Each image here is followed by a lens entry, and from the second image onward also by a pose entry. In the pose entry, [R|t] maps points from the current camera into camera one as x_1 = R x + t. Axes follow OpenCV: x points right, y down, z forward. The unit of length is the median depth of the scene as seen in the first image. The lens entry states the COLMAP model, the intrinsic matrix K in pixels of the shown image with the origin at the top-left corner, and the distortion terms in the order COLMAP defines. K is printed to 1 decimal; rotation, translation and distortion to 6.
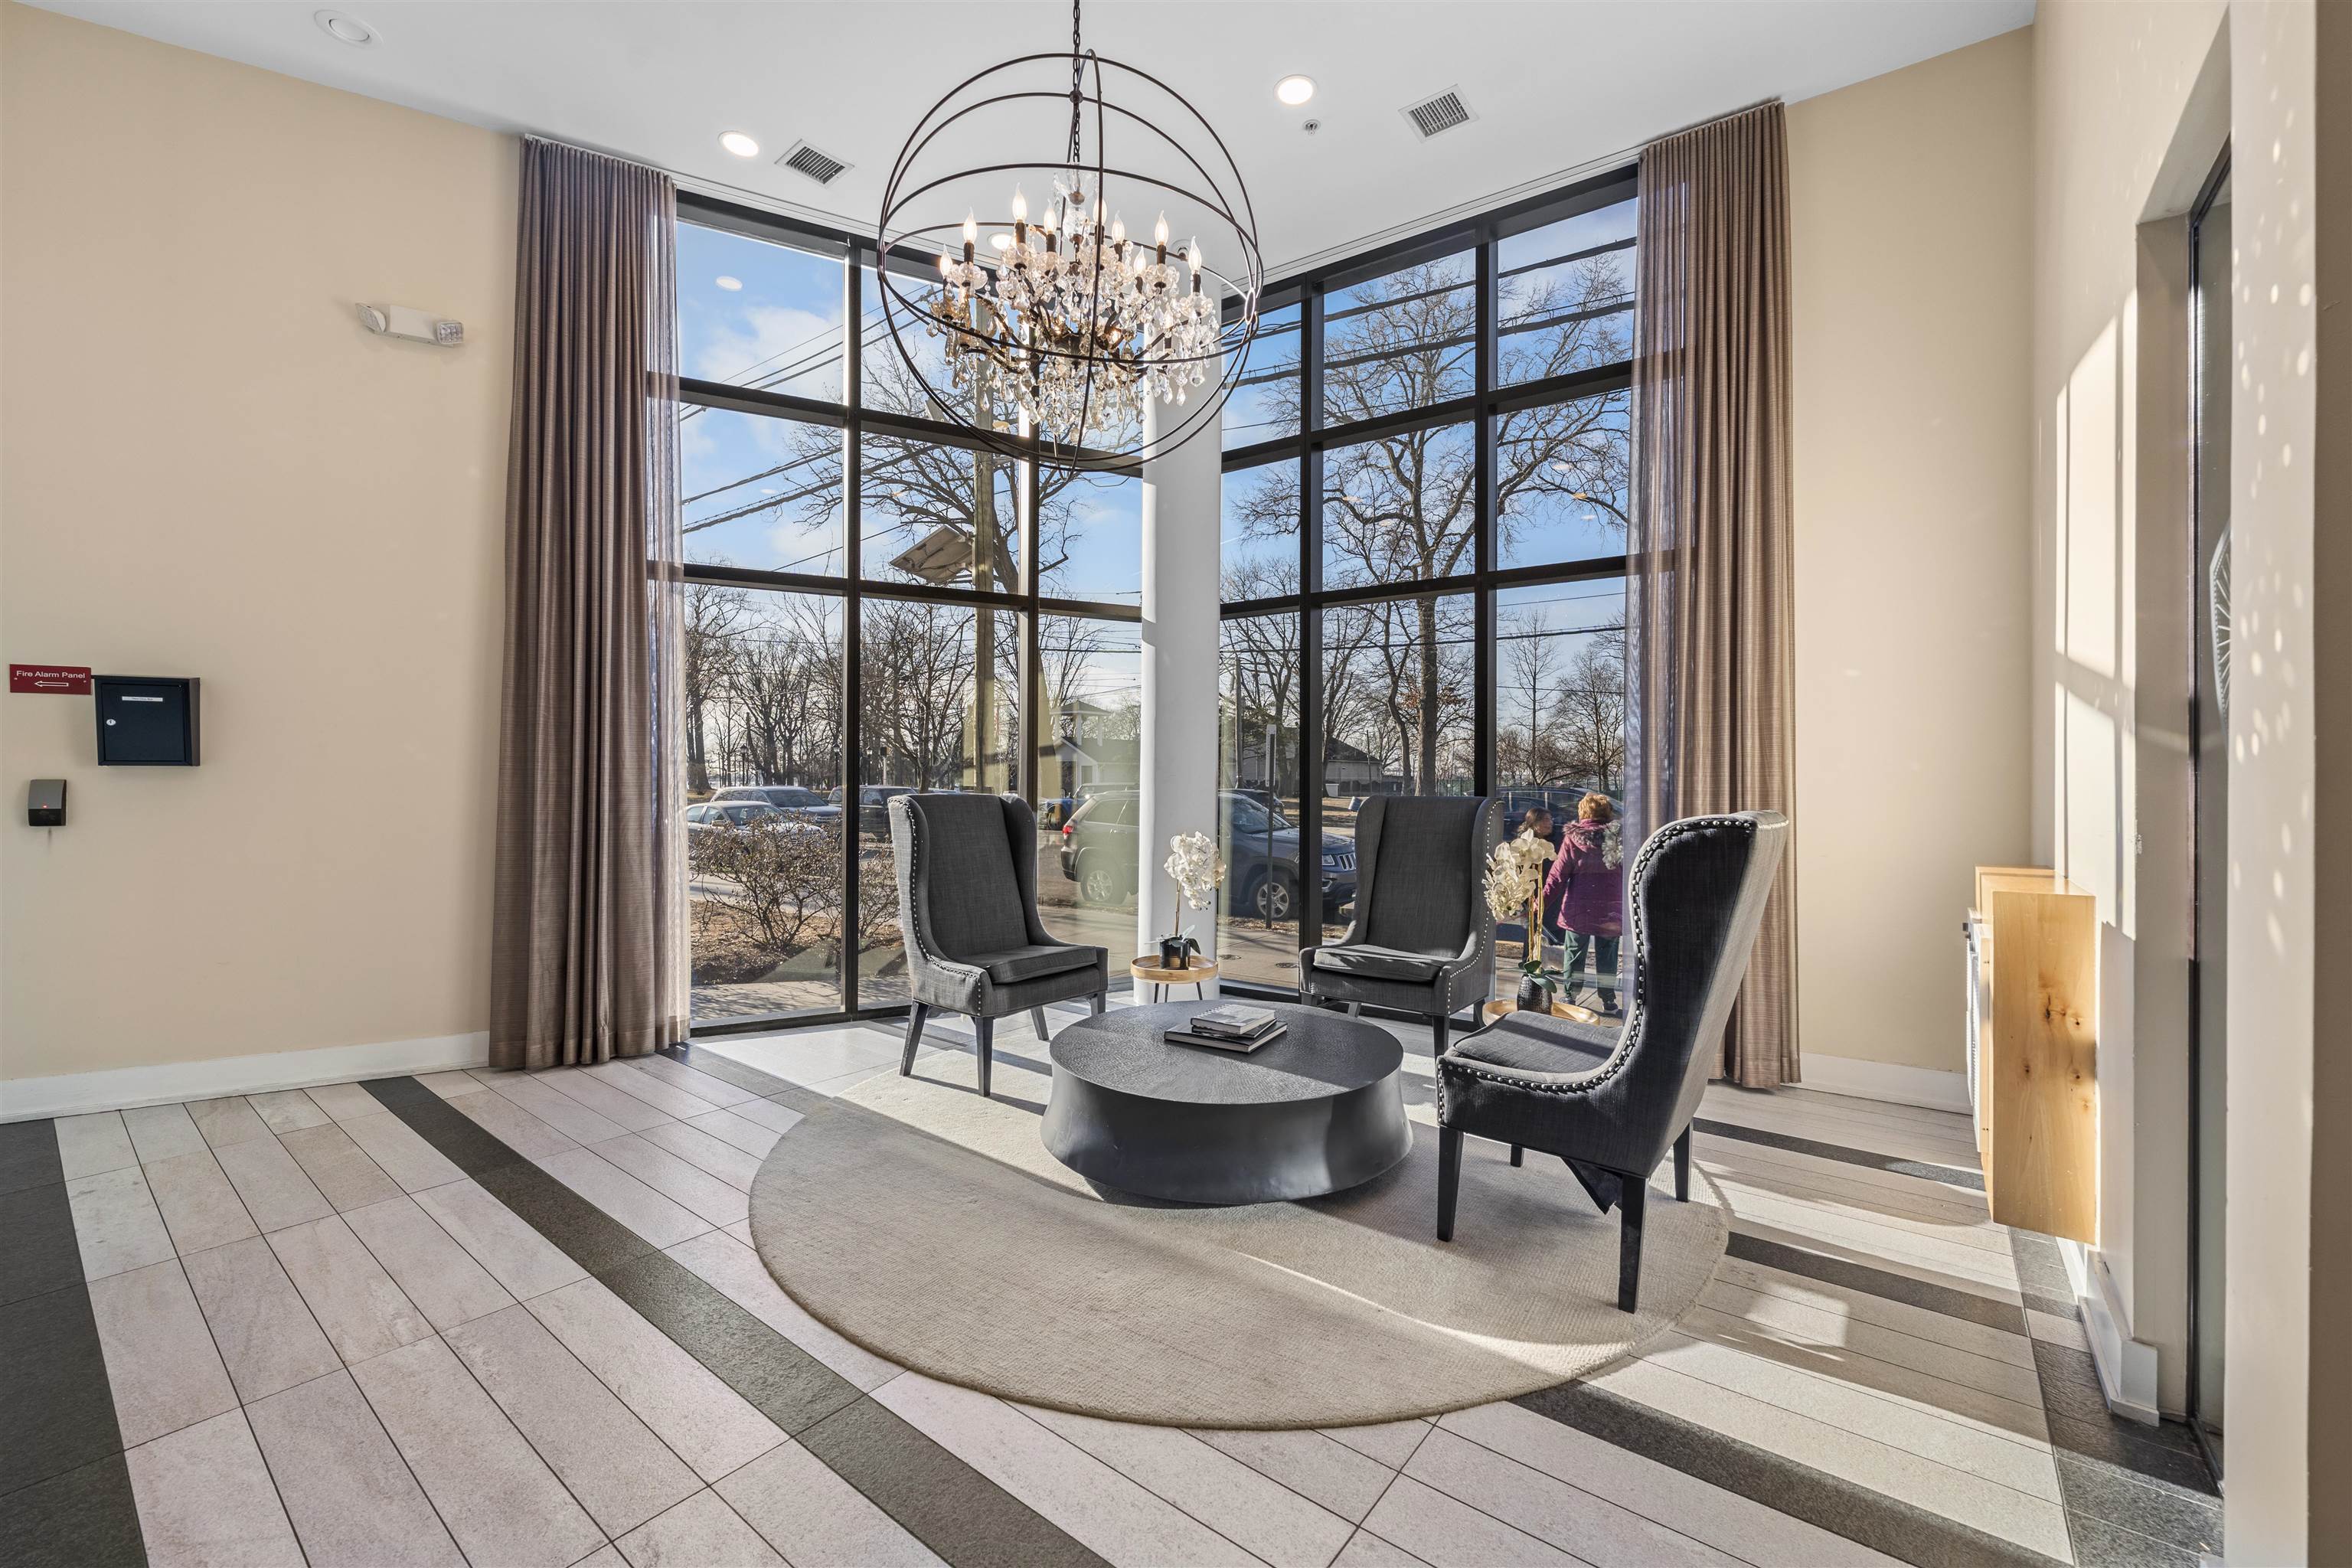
lens RADIAL K [[945.8, 0, 1180.7], [0, 945.8, 778.7], [0, 0, 1]] dist [0.000577, 0.000018]
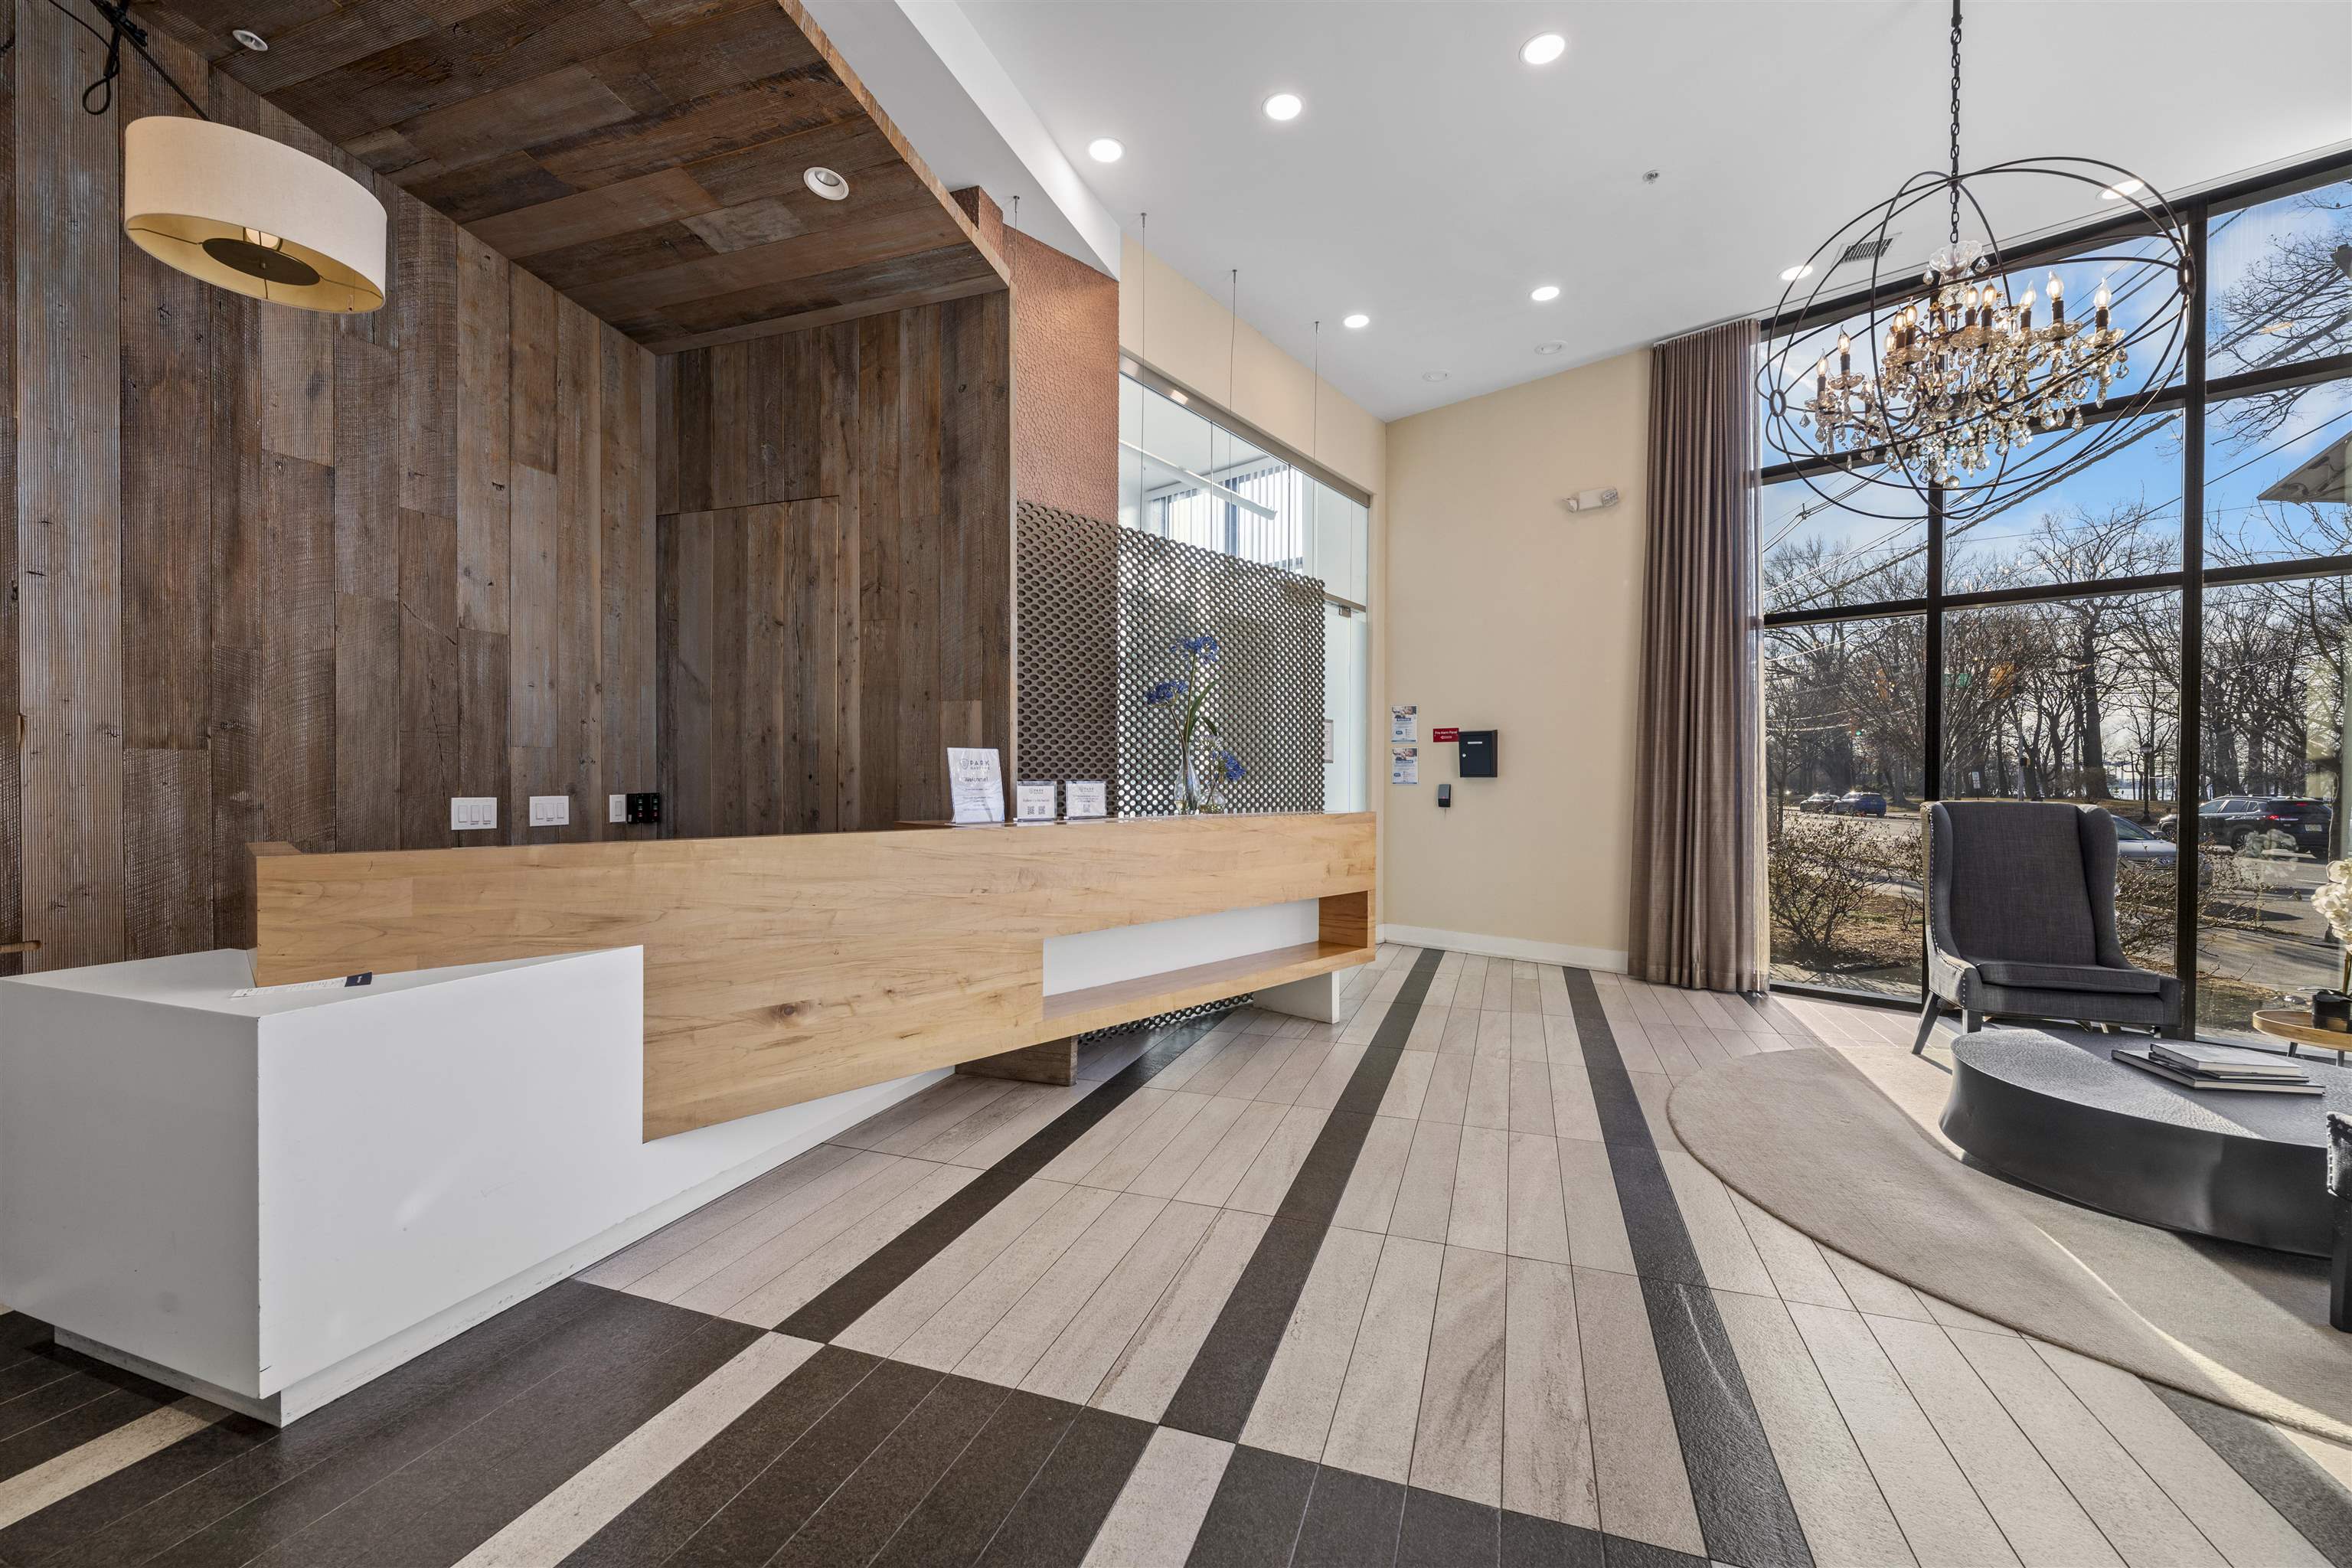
lens RADIAL K [[945.8, 0, 1175.9], [0, 945.8, 786.3], [0, 0, 1]] dist [0.000577, 0.000018]
pose [[0.315352, 0.003335, -0.948969, 0.484799], [-0.001827, 0.999994, 0.002907, 0.000004], [0.948973, 0.000817, 0.315357, -0.168113]]
